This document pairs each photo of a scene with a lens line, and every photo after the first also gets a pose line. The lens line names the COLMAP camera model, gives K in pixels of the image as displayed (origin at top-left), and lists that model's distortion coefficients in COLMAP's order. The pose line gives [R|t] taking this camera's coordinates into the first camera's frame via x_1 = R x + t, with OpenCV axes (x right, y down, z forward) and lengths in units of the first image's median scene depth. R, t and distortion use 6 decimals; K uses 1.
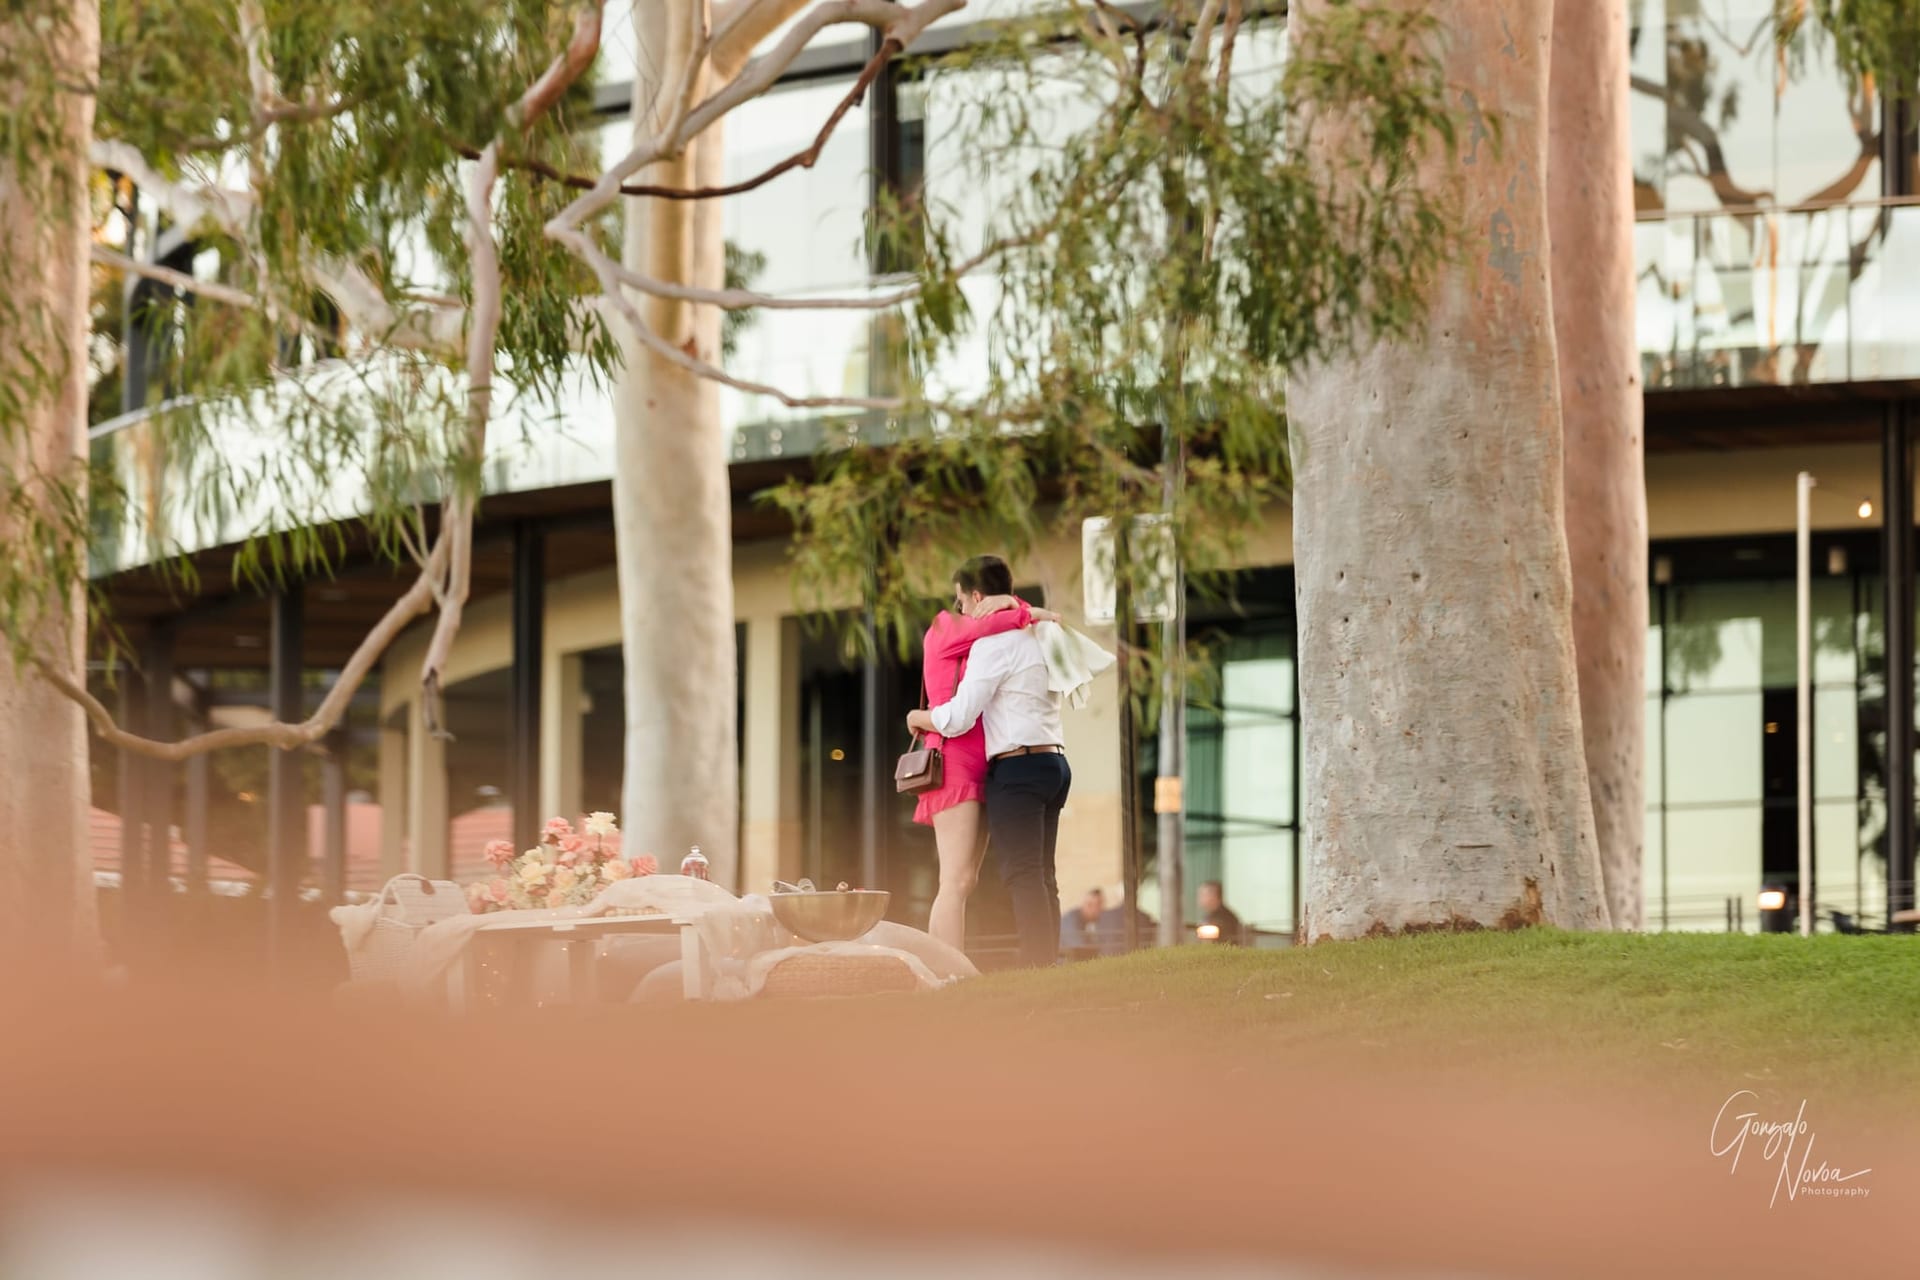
lens RADIAL K [[7411.4, 0, 957.6], [0, 7411.4, 726.2], [0, 0, 1]] dist [0.048659, -1.021371]
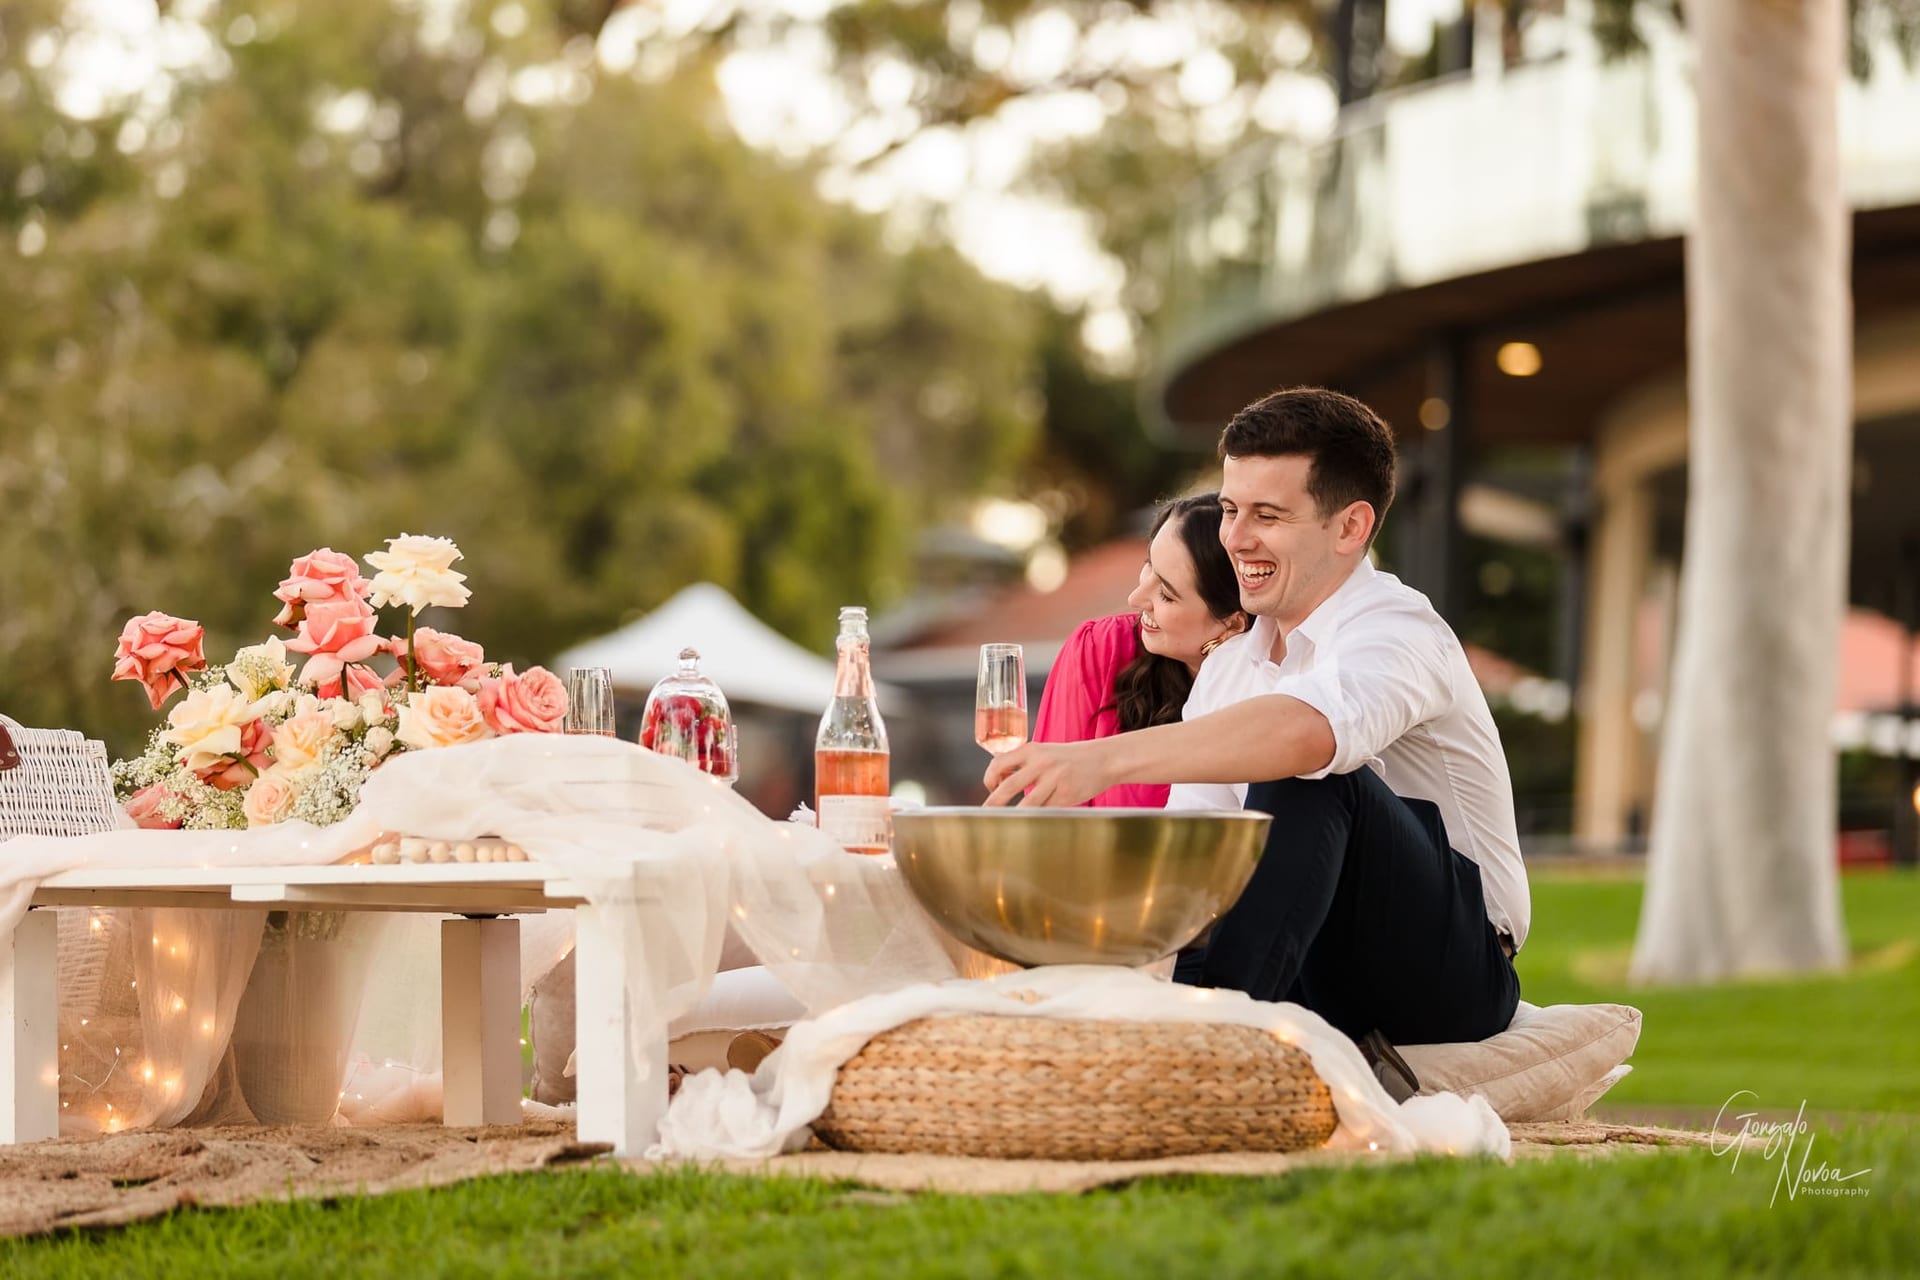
lens RADIAL K [[7411.4, 0, 957.6], [0, 7411.4, 726.2], [0, 0, 1]] dist [0.048659, -1.021371]
pose [[0.983865, 0.030816, -0.176240, 0.032243], [-0.026143, 0.999244, 0.028777, 0.010015], [0.176993, -0.023705, 0.983927, 0.687364]]
